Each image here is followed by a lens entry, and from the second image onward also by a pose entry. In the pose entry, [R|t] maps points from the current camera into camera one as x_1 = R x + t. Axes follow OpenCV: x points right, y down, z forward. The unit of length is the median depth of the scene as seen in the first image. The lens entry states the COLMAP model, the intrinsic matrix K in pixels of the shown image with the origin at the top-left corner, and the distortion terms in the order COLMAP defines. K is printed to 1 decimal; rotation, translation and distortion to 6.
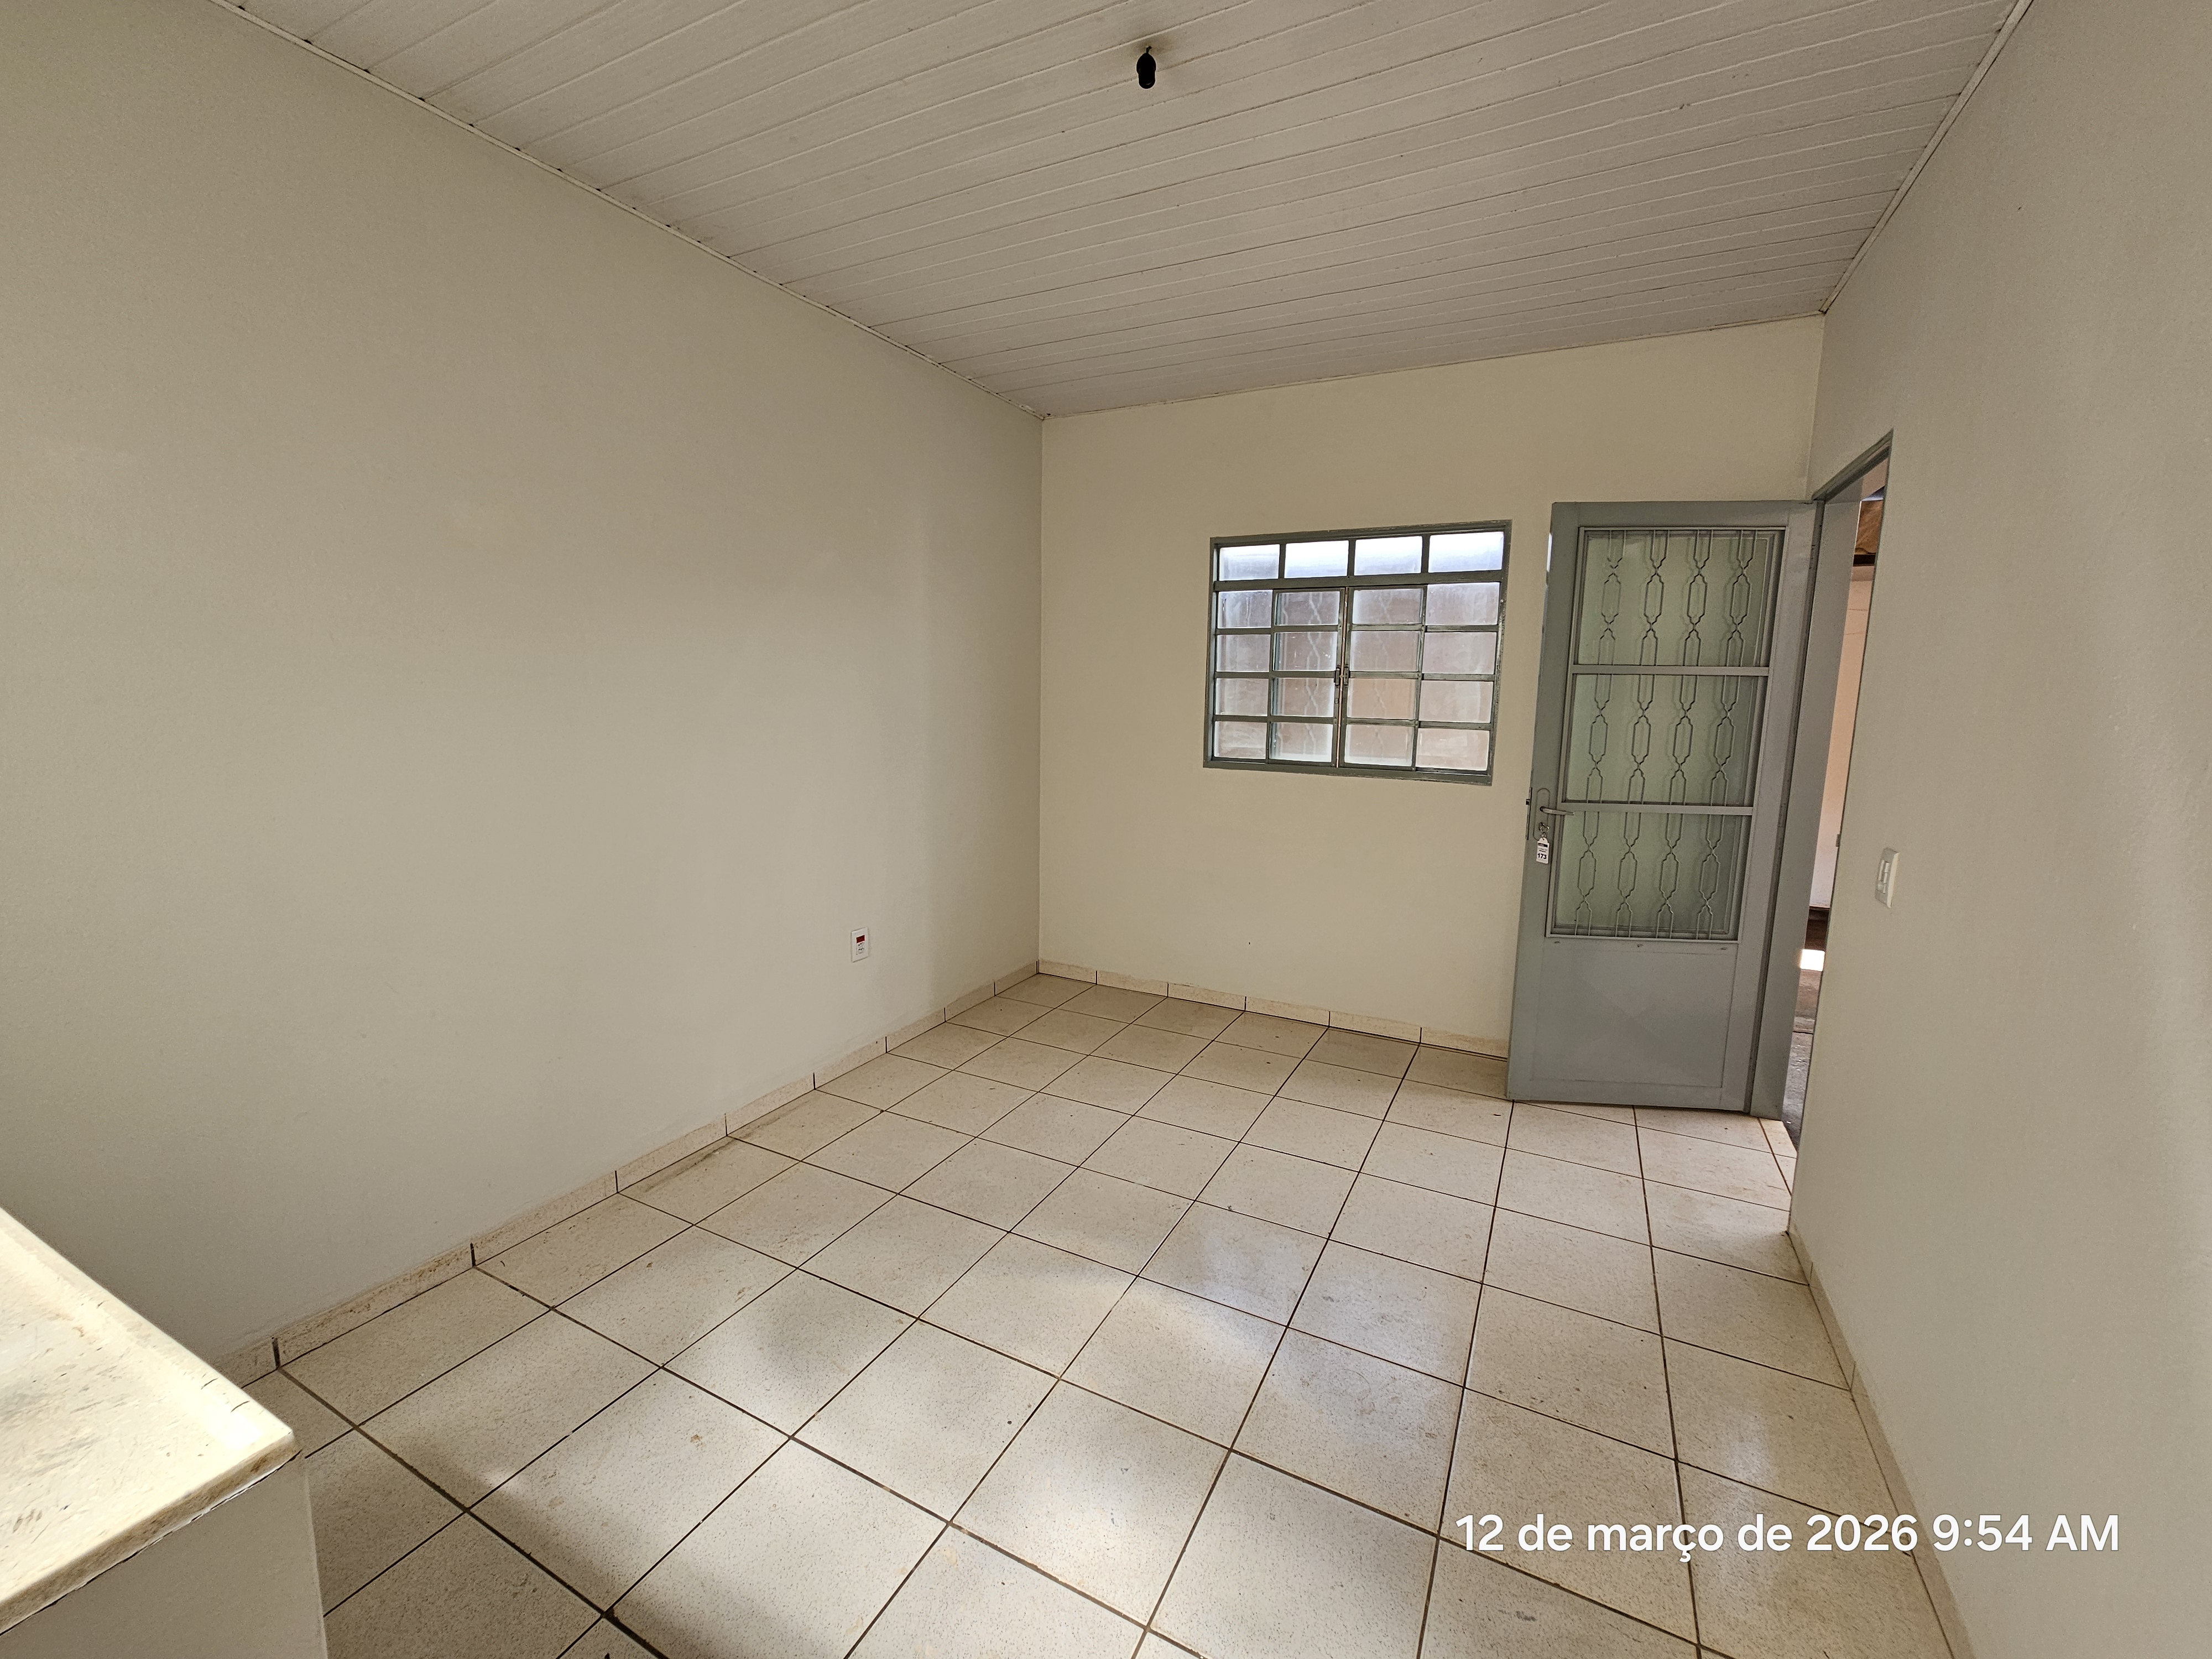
lens RADIAL K [[905.1, 0, 1097.4], [0, 905.1, 826.7], [0, 0, 1]] dist [0.003083, 0.002294]
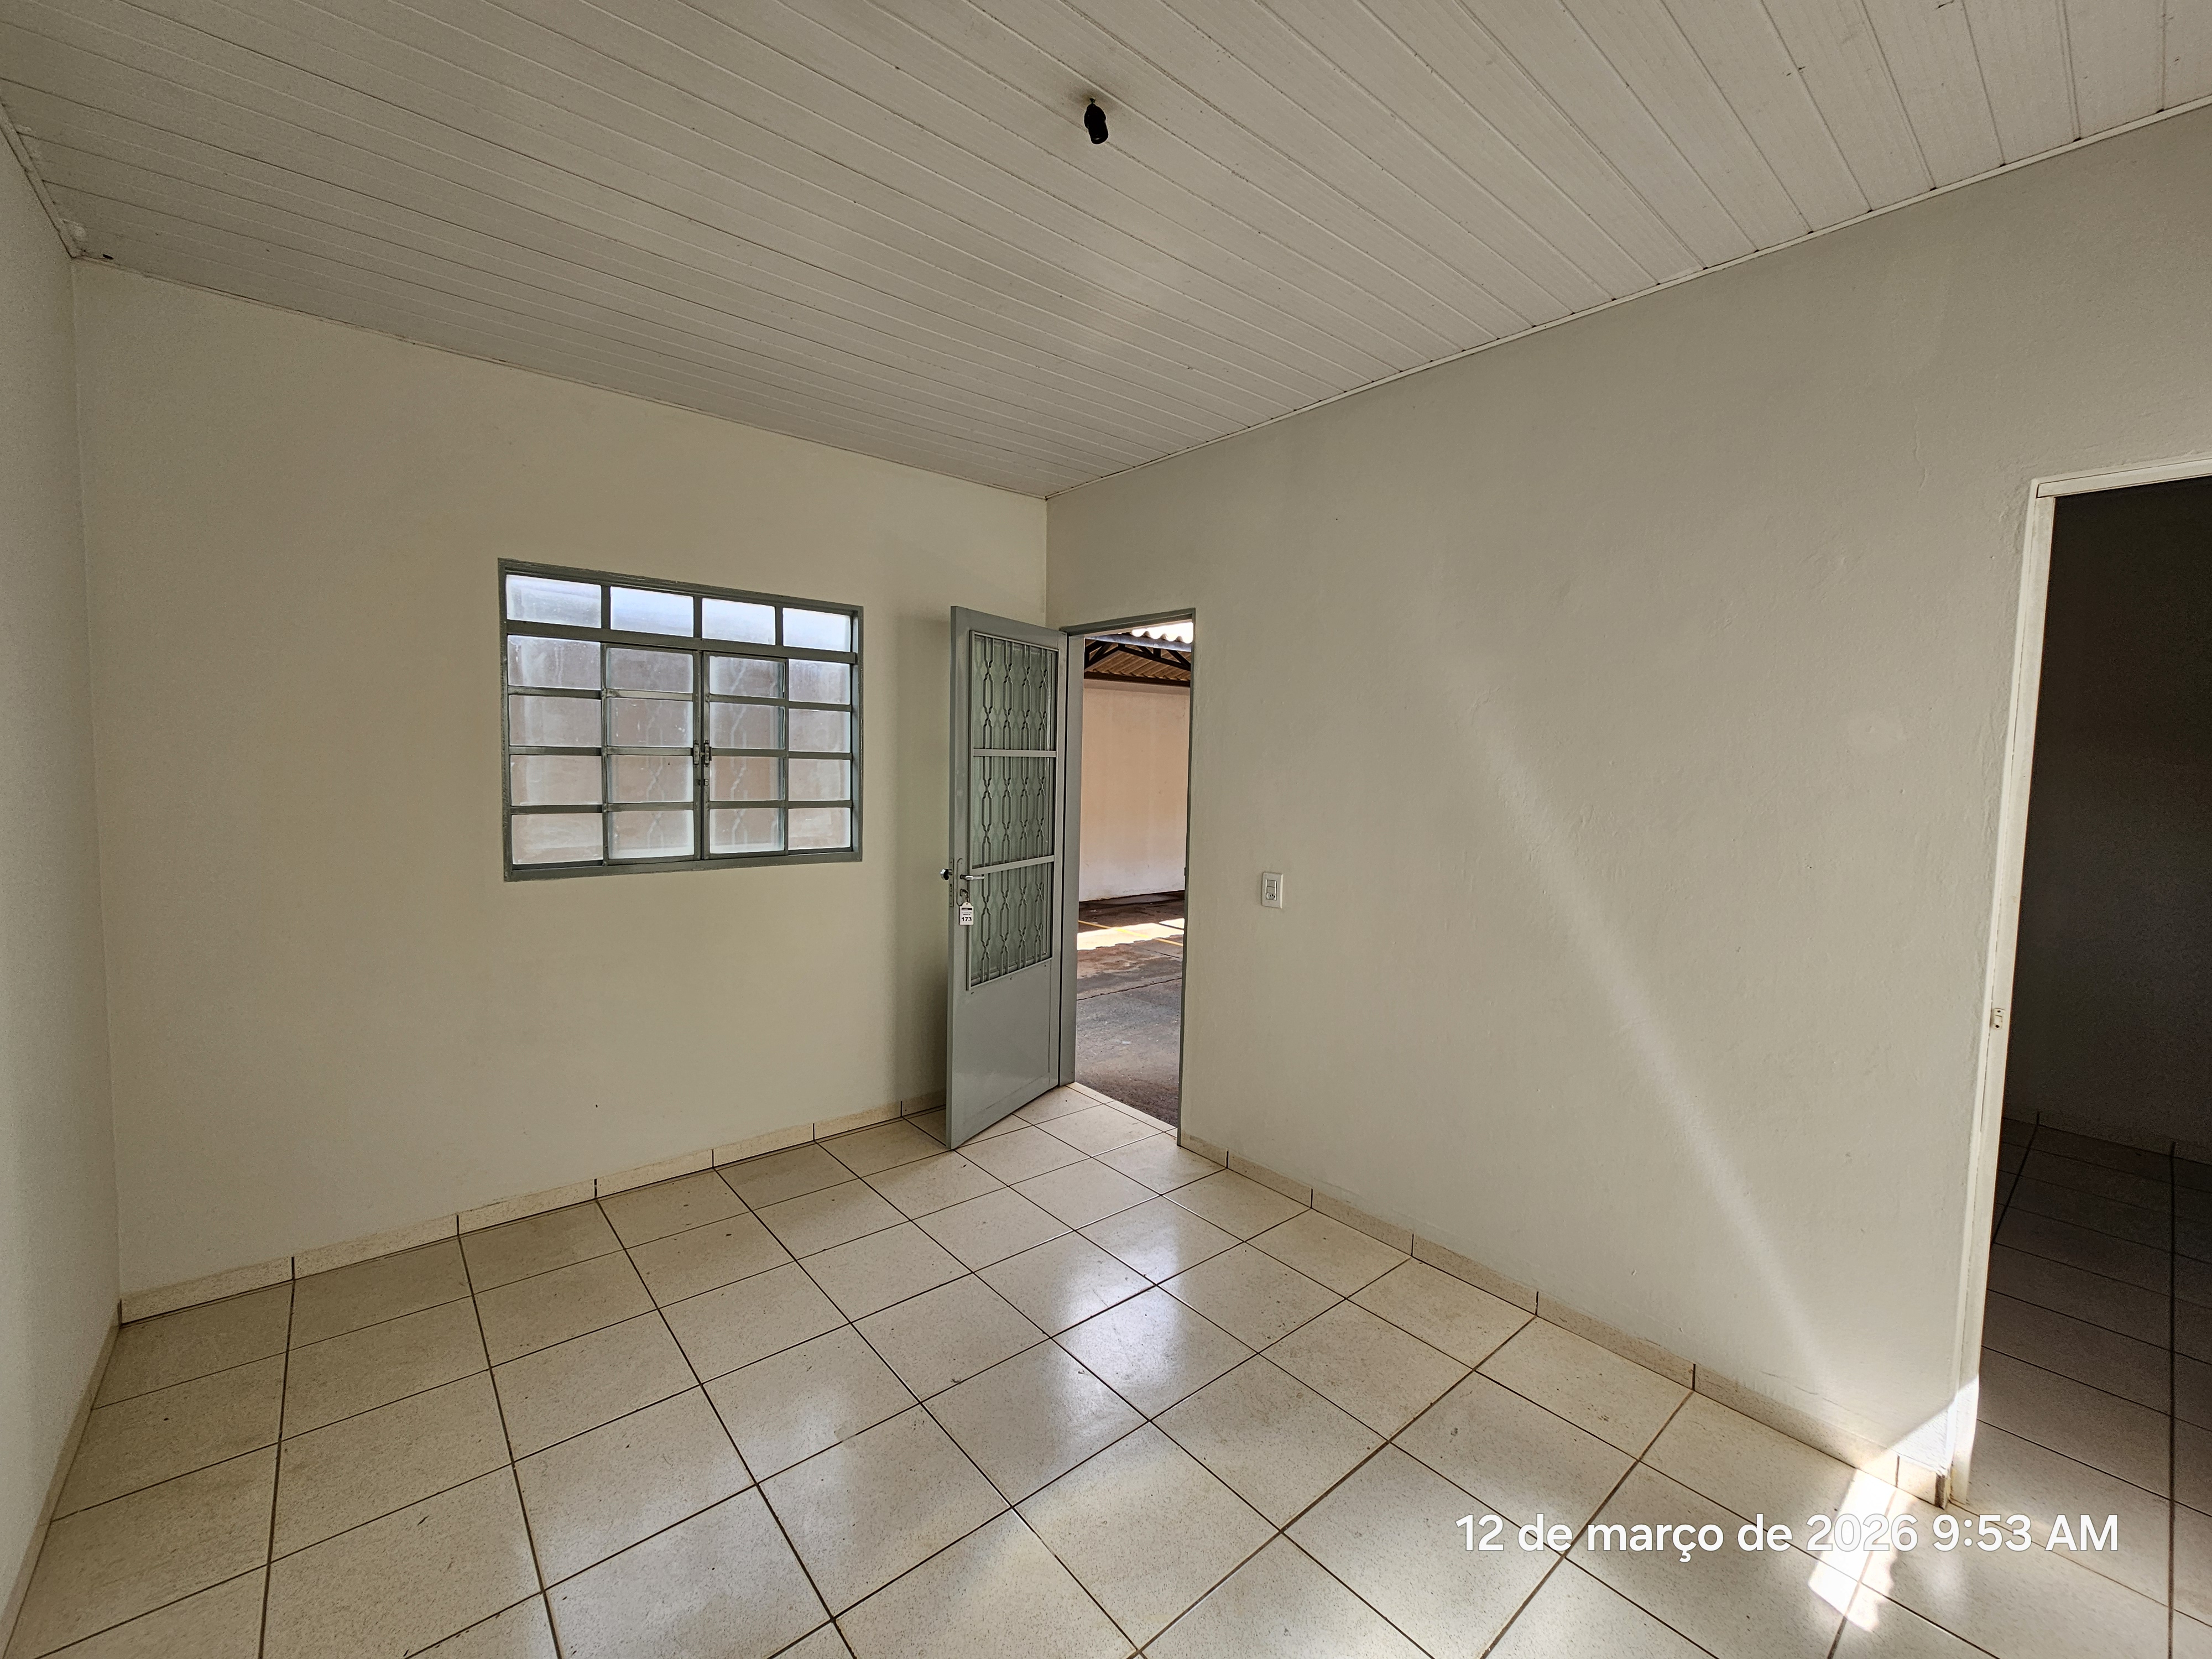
lens RADIAL K [[905.1, 0, 1123.0], [0, 905.1, 828.0], [0, 0, 1]] dist [0.003083, 0.002294]
pose [[0.380272, -0.079240, 0.921474, -0.368560], [0.129423, 0.991079, 0.031815, -0.072237], [-0.915774, 0.107162, 0.387135, 0.312150]]
